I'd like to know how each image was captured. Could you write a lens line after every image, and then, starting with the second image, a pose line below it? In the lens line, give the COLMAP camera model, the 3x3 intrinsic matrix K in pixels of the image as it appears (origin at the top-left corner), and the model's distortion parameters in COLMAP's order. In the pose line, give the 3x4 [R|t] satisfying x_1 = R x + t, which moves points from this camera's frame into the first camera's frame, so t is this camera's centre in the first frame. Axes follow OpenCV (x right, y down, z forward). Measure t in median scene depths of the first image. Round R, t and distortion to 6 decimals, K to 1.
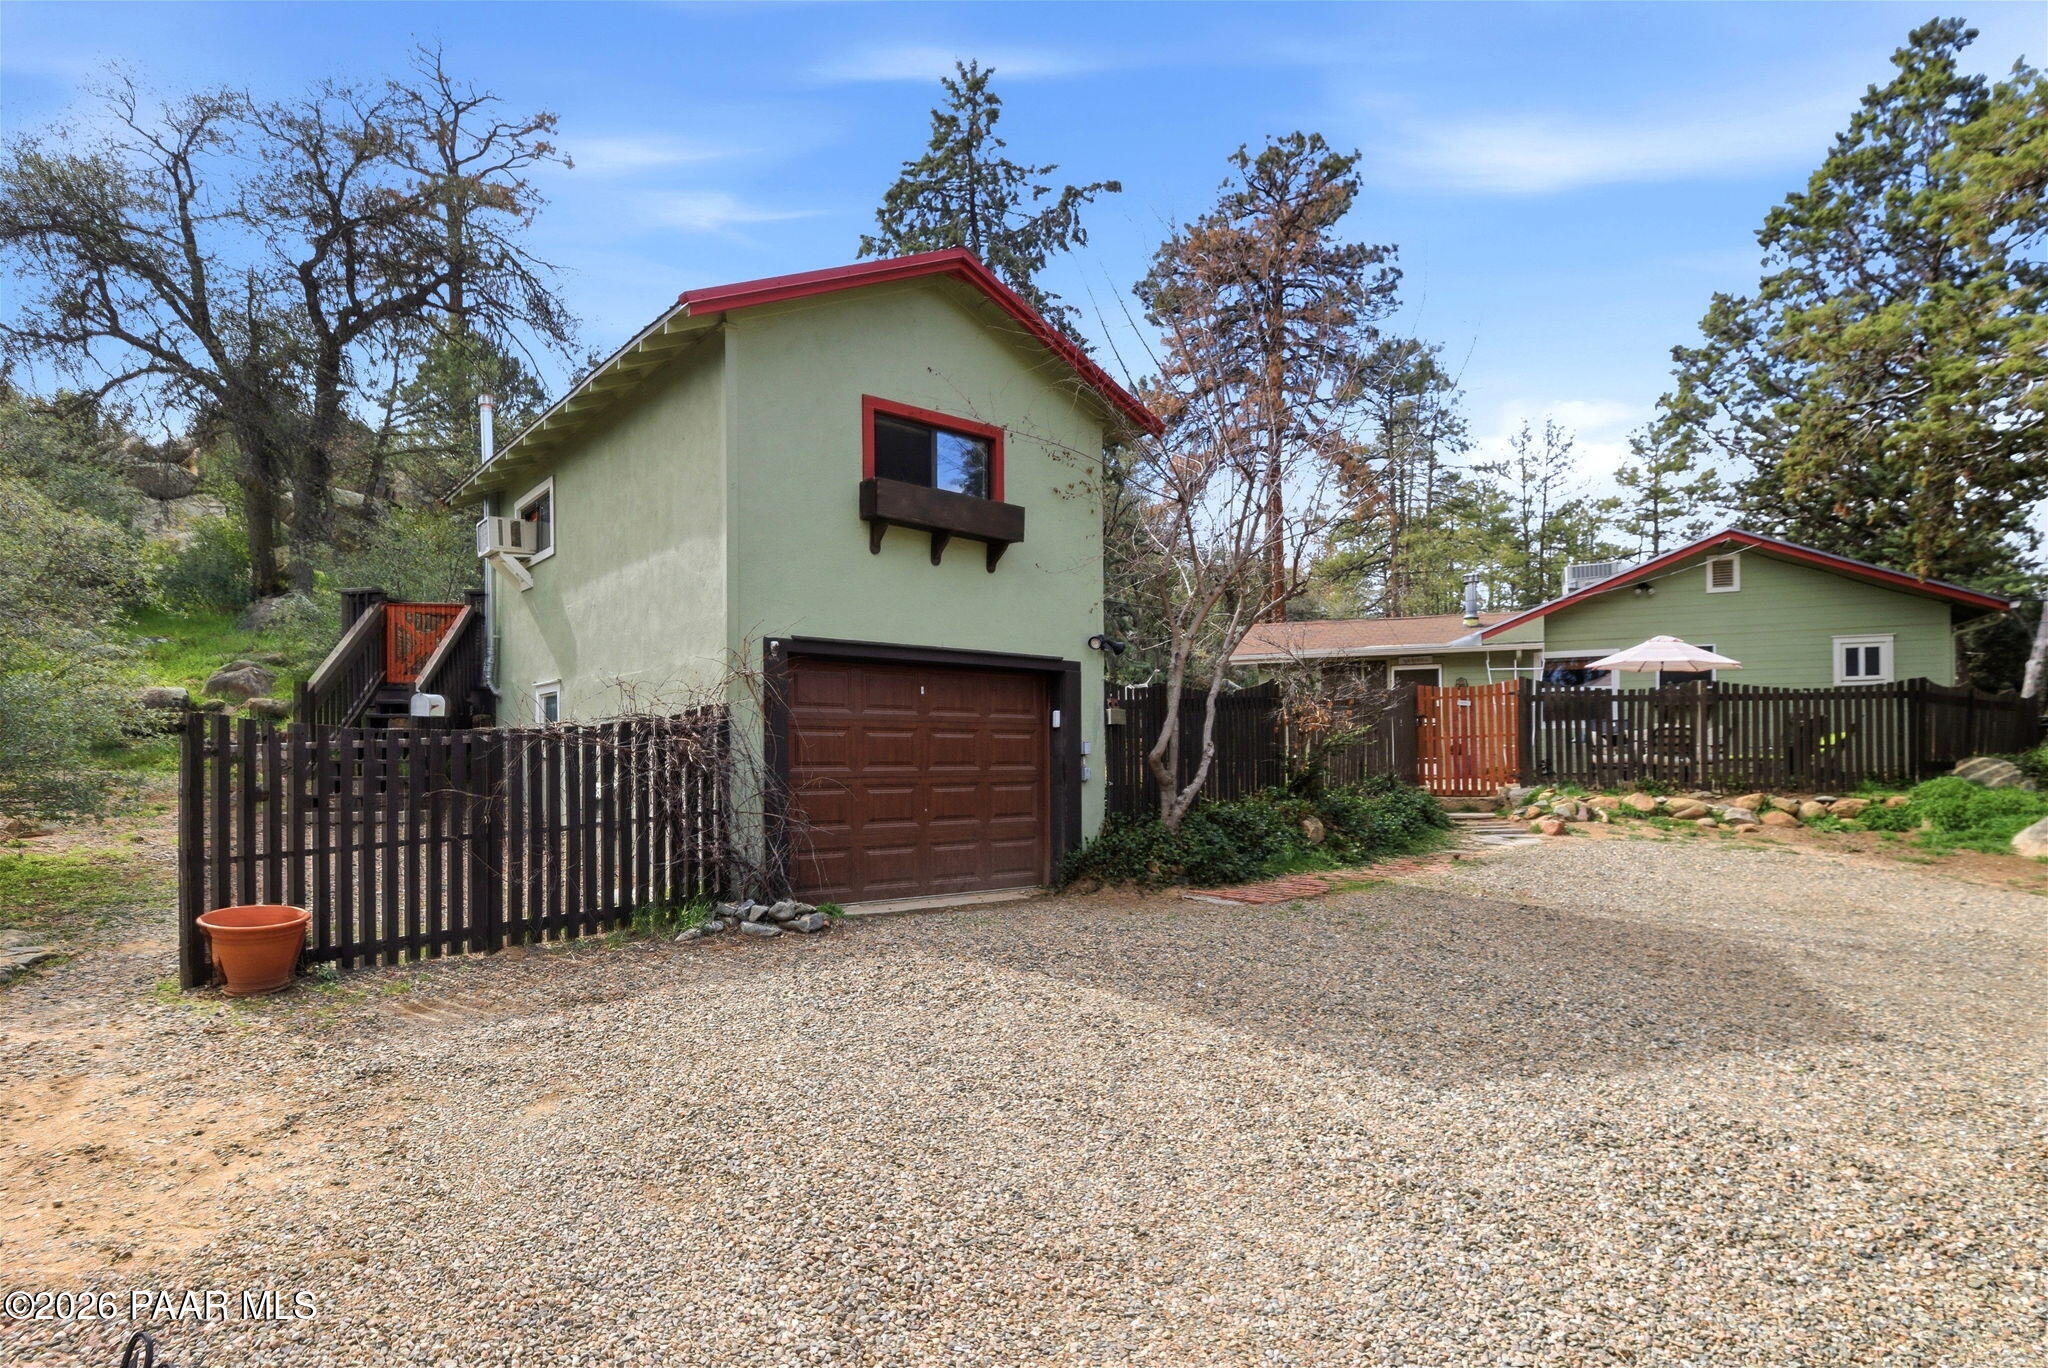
lens RADIAL K [[1032.7, 0, 1020.8], [0, 1032.7, 698.8], [0, 0, 1]] dist [0.012191, -0.012136]
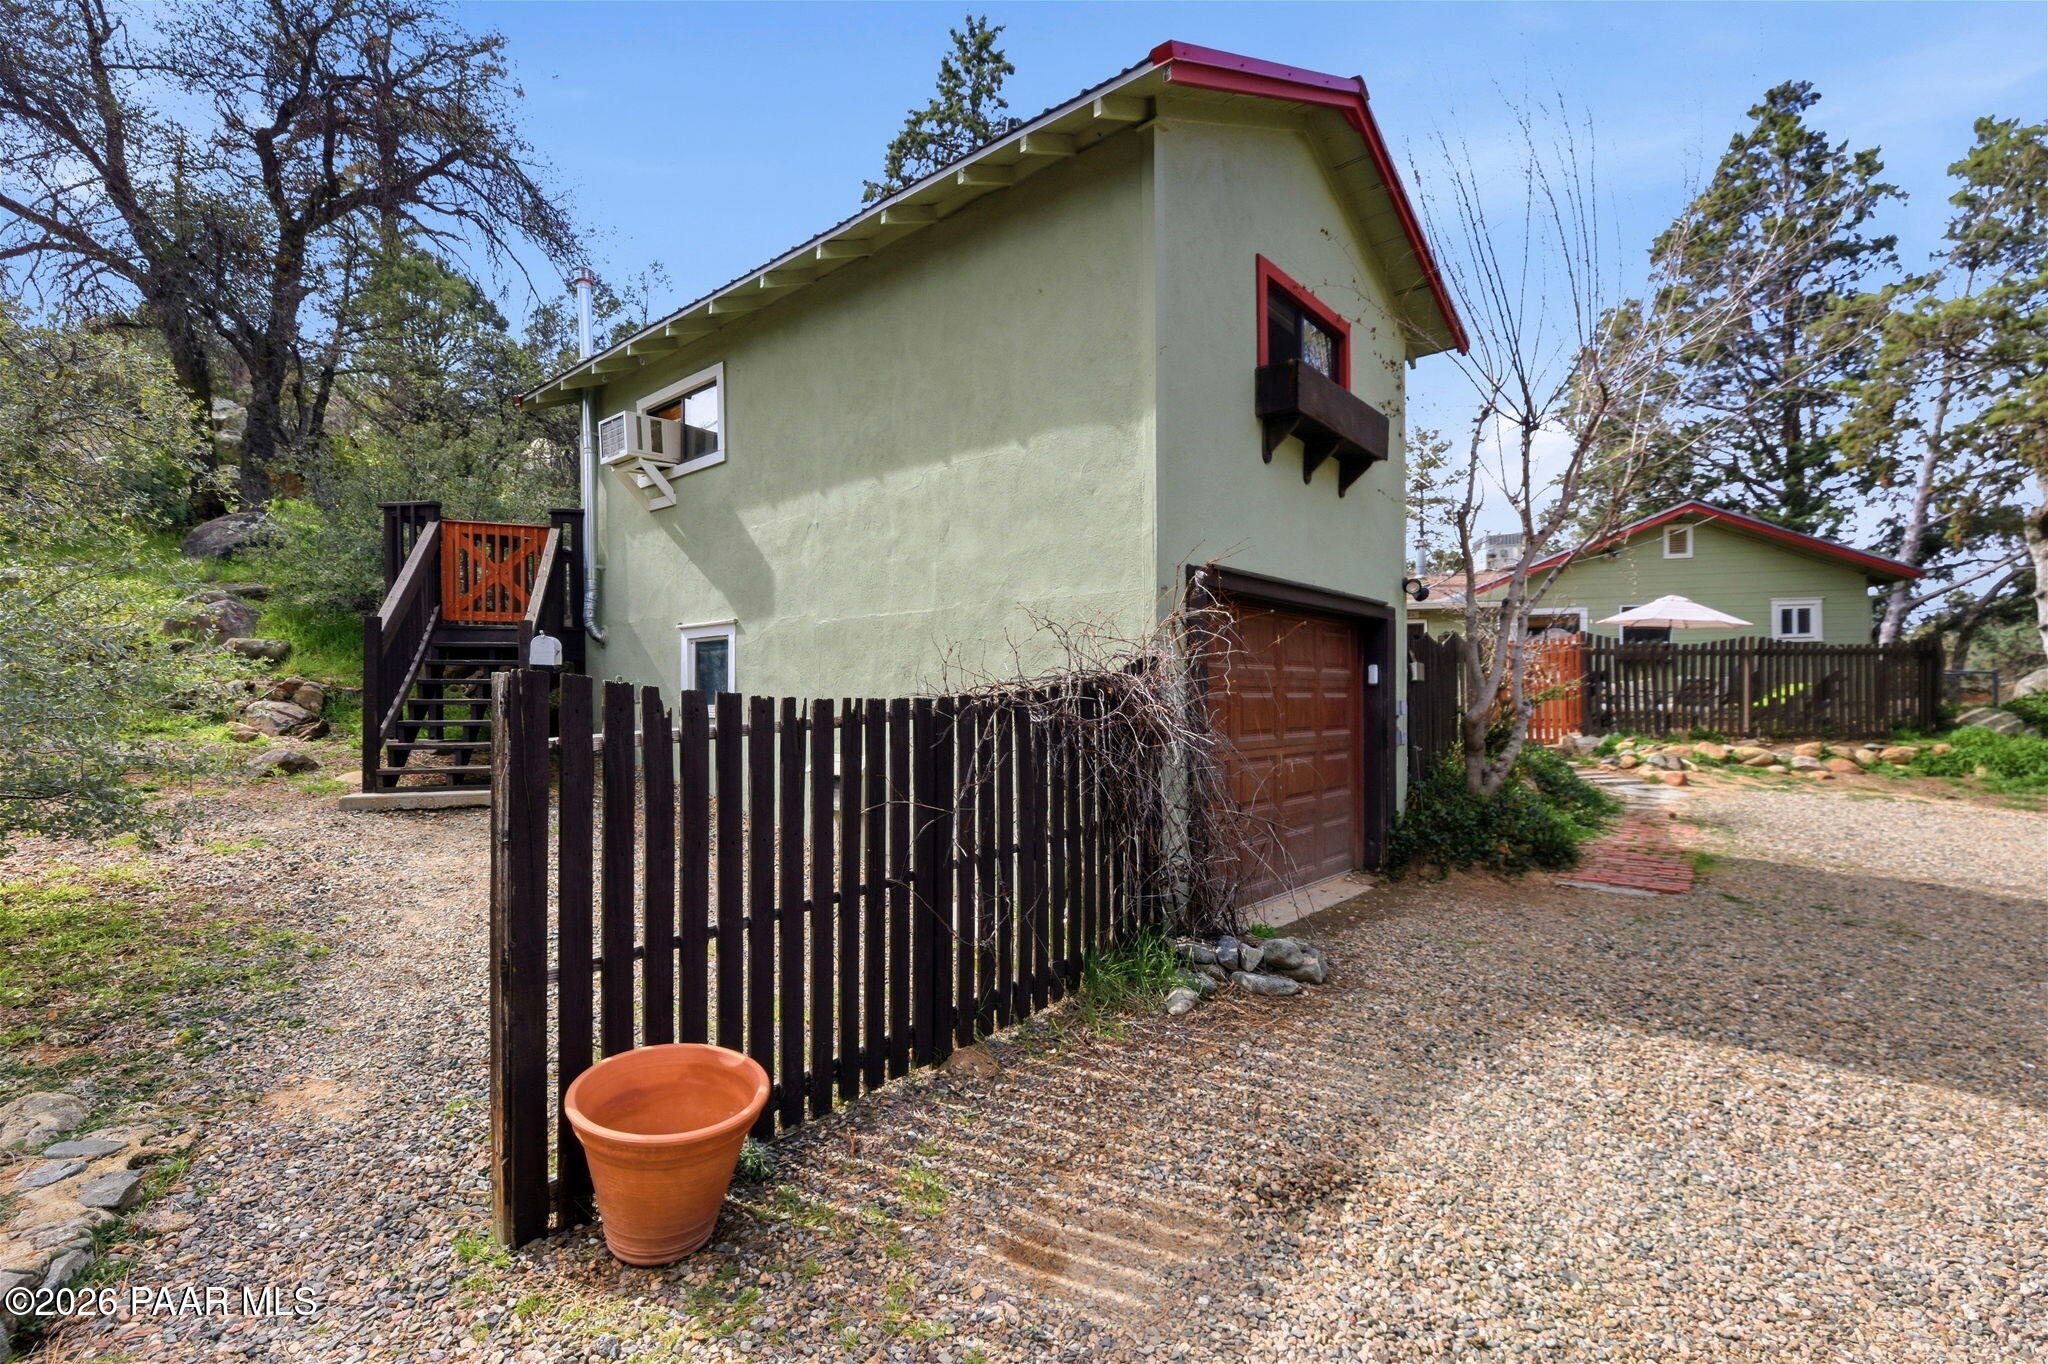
lens RADIAL K [[889.6, 0, 1020.4], [0, 889.6, 656.3], [0, 0, 1]] dist [0.000746, -0.001288]
pose [[0.985988, 0.006820, 0.166674, -0.259410], [-0.008637, 0.999911, 0.010184, -0.000070], [-0.166590, -0.011481, 0.985959, 0.224257]]
